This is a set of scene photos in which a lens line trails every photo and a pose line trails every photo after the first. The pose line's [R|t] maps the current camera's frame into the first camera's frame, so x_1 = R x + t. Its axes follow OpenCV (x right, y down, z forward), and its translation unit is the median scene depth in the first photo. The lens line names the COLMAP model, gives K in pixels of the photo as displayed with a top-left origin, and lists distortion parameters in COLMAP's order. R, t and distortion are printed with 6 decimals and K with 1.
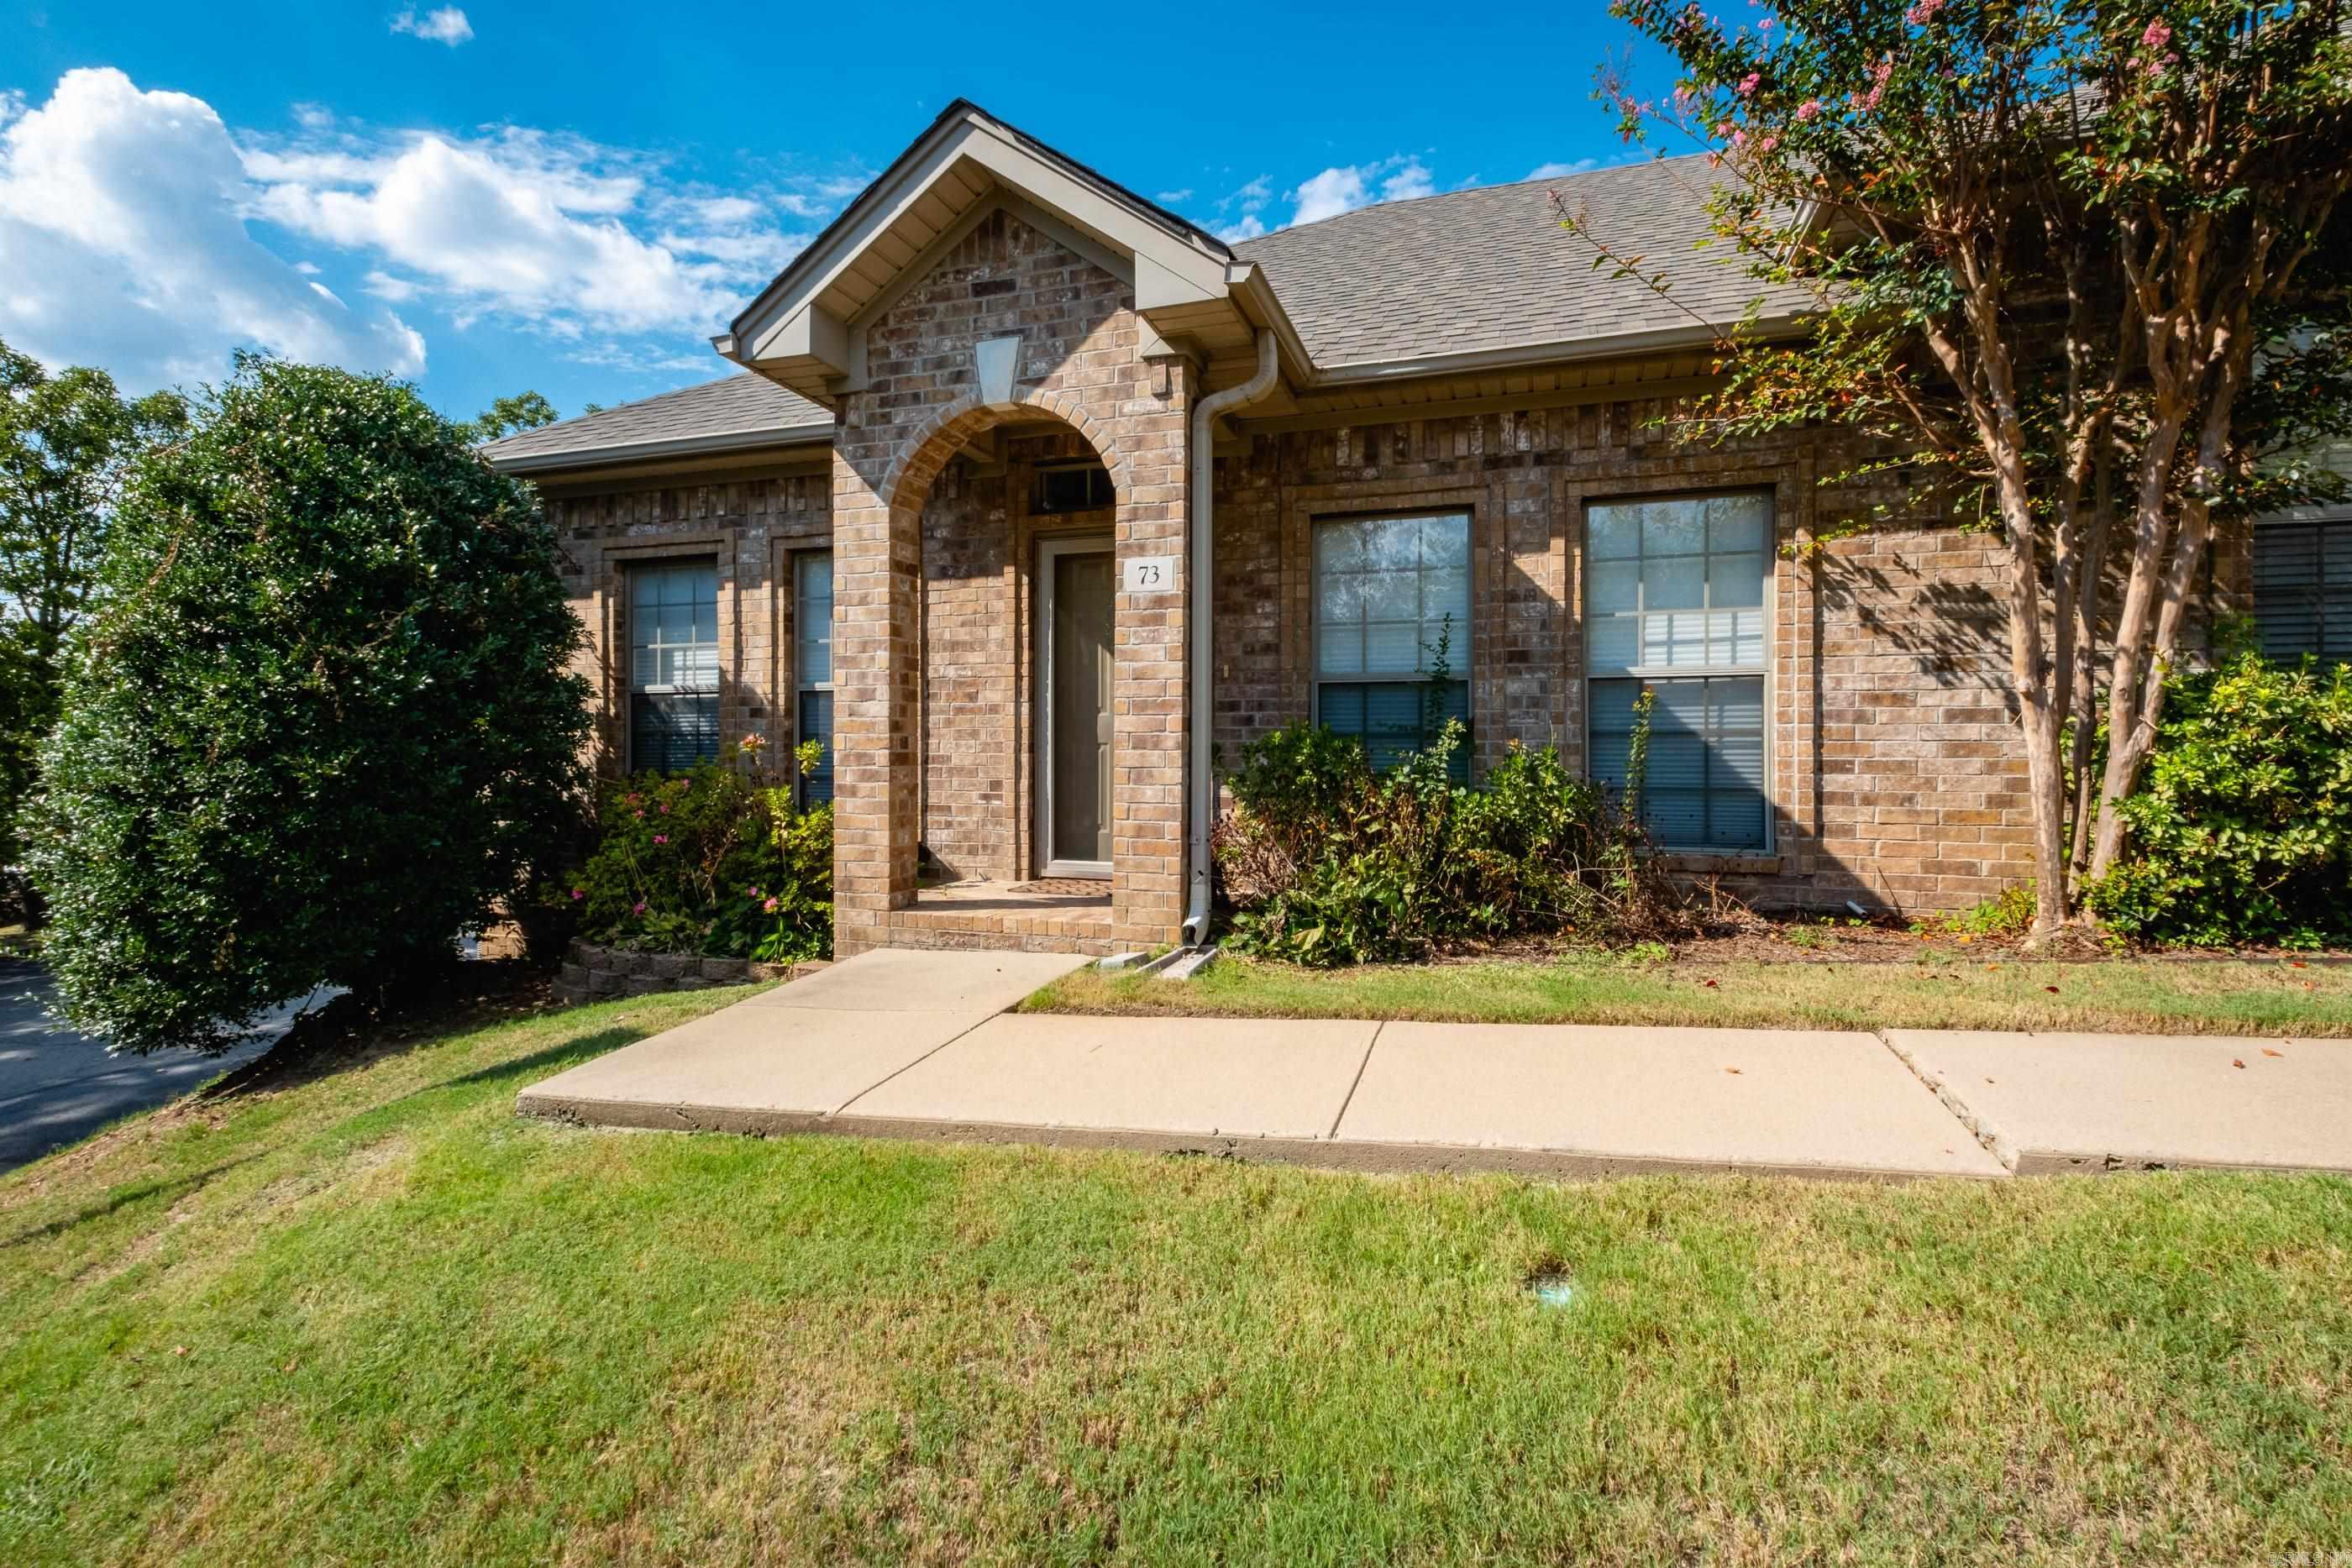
lens RADIAL K [[1030.5, 0, 1174.0], [0, 1030.5, 774.9], [0, 0, 1]] dist [0.009180, -0.002640]
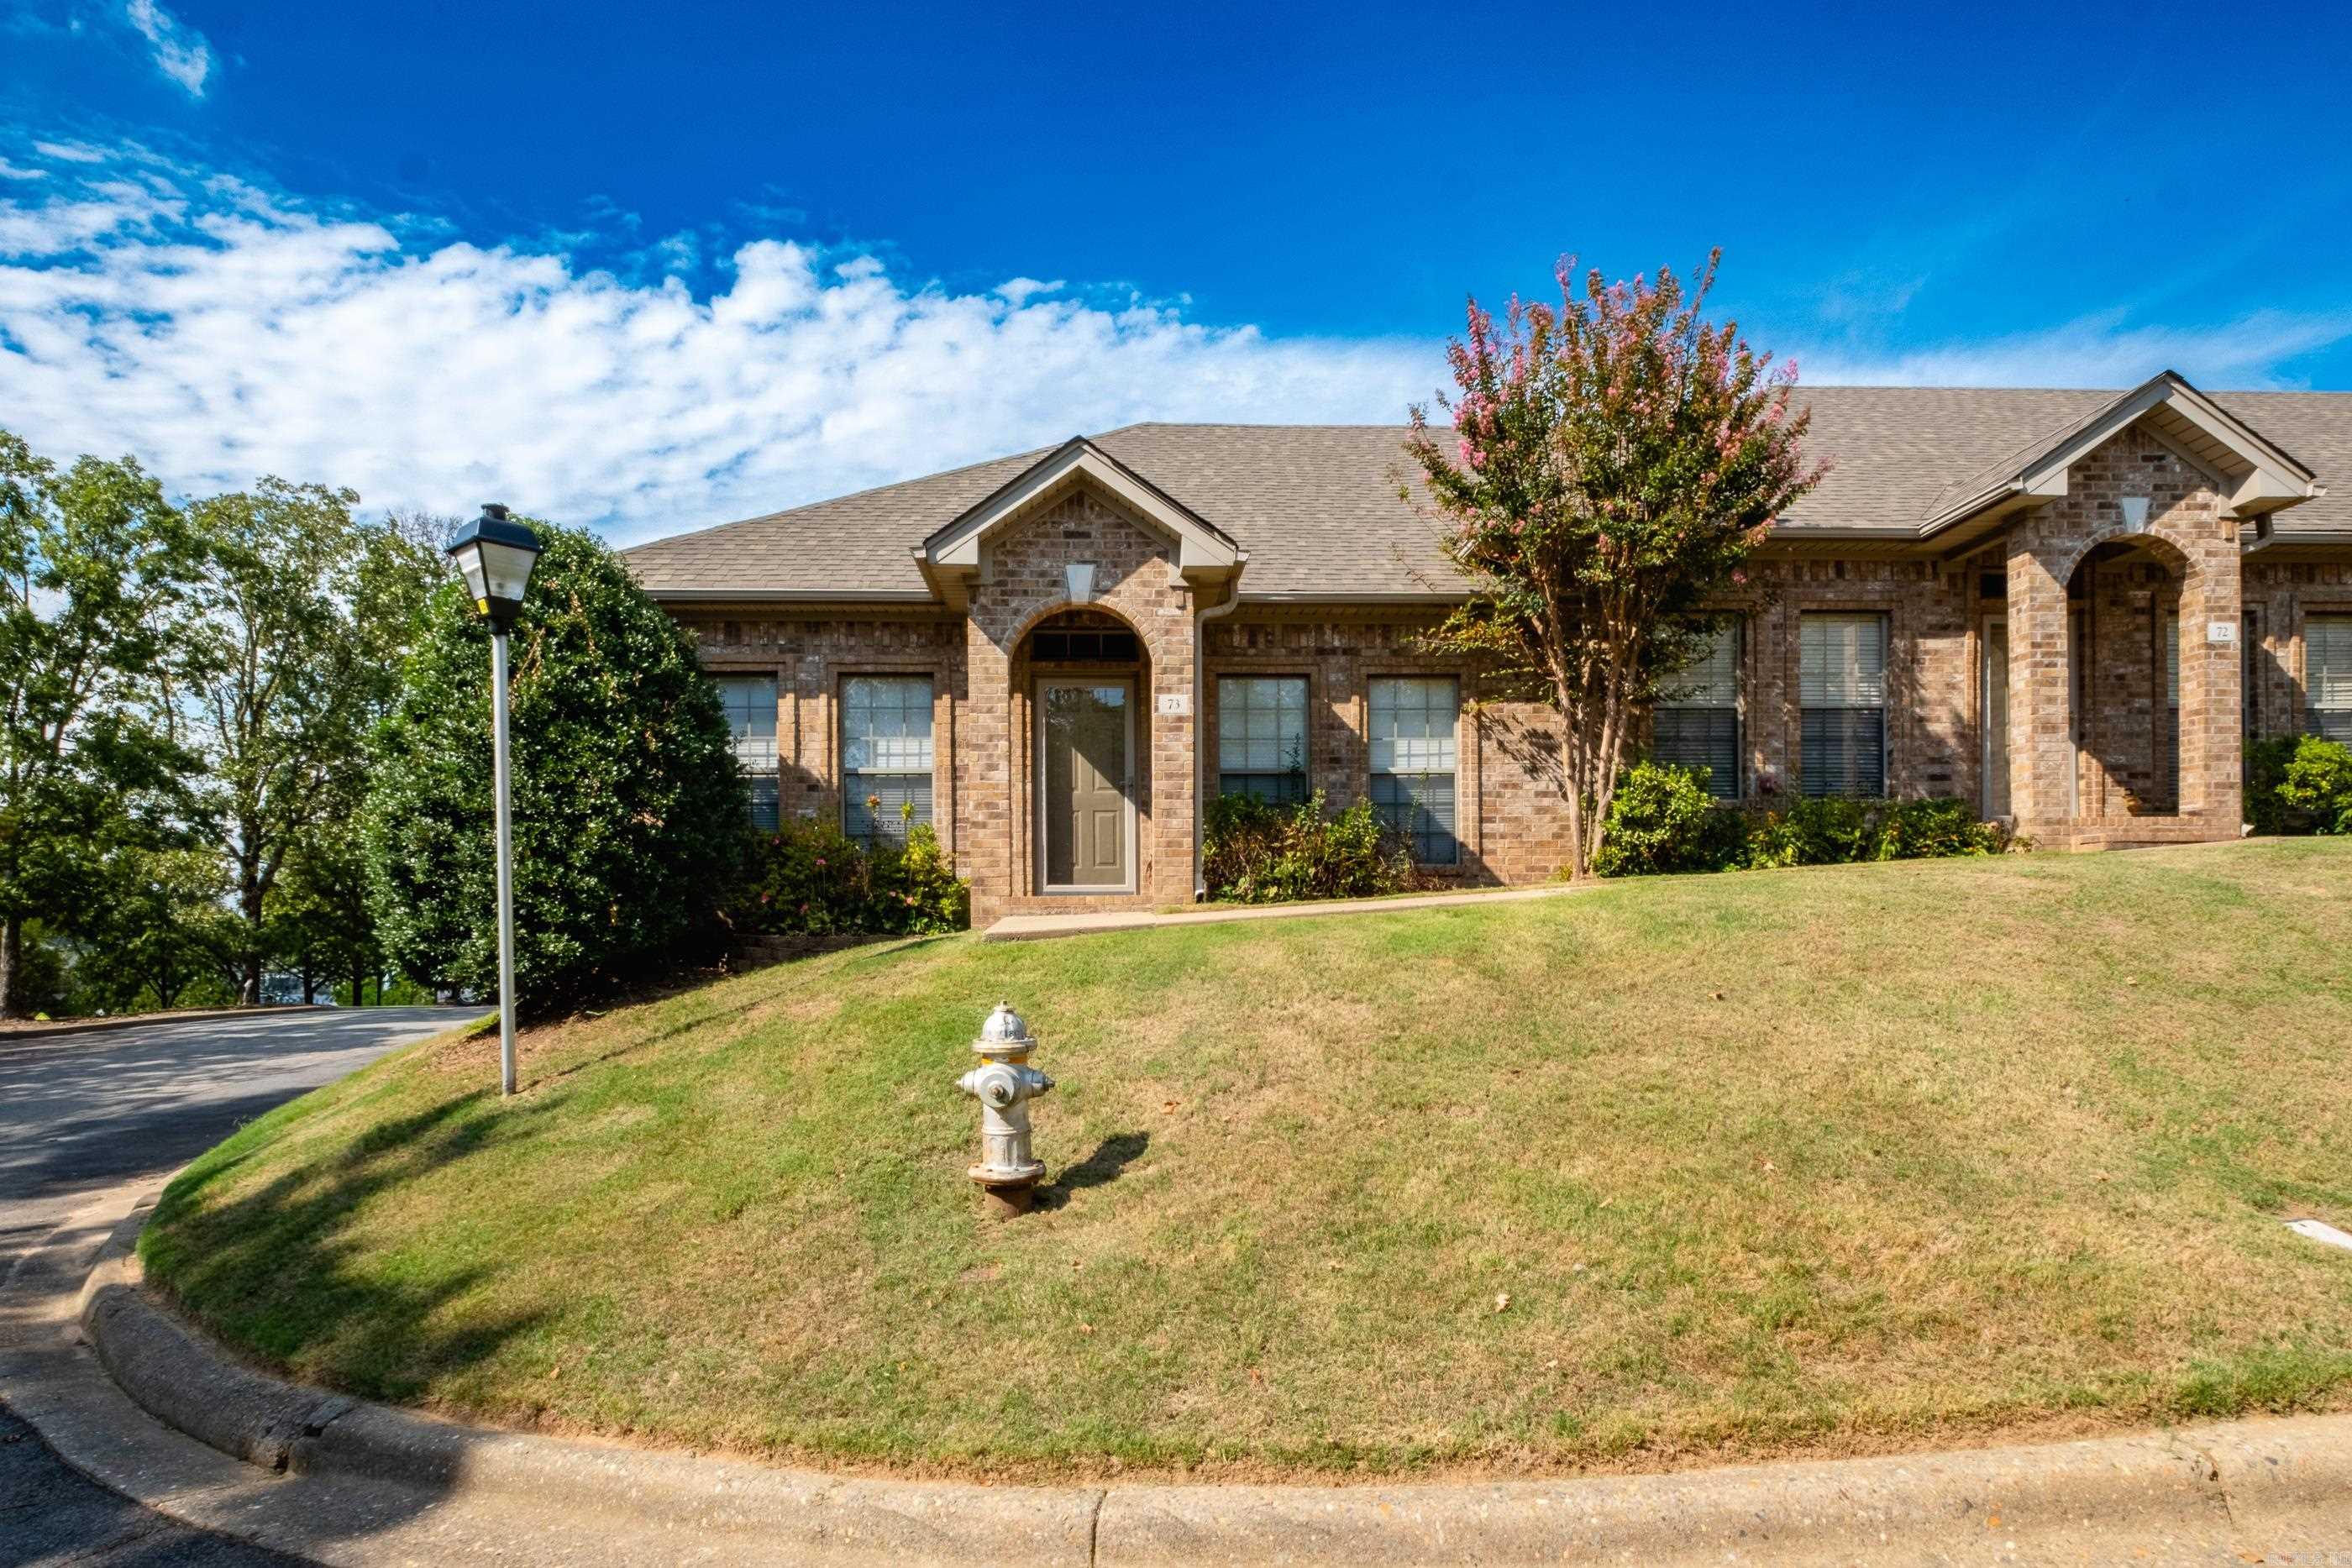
lens RADIAL K [[1030.5, 0, 1154.8], [0, 1030.5, 912.0], [0, 0, 1]] dist [0.009180, -0.002640]
pose [[0.950519, -0.009452, 0.310524, -0.589213], [0.009877, 0.999951, 0.000204, 0.164317], [-0.310511, 0.002873, 0.950566, -0.687053]]
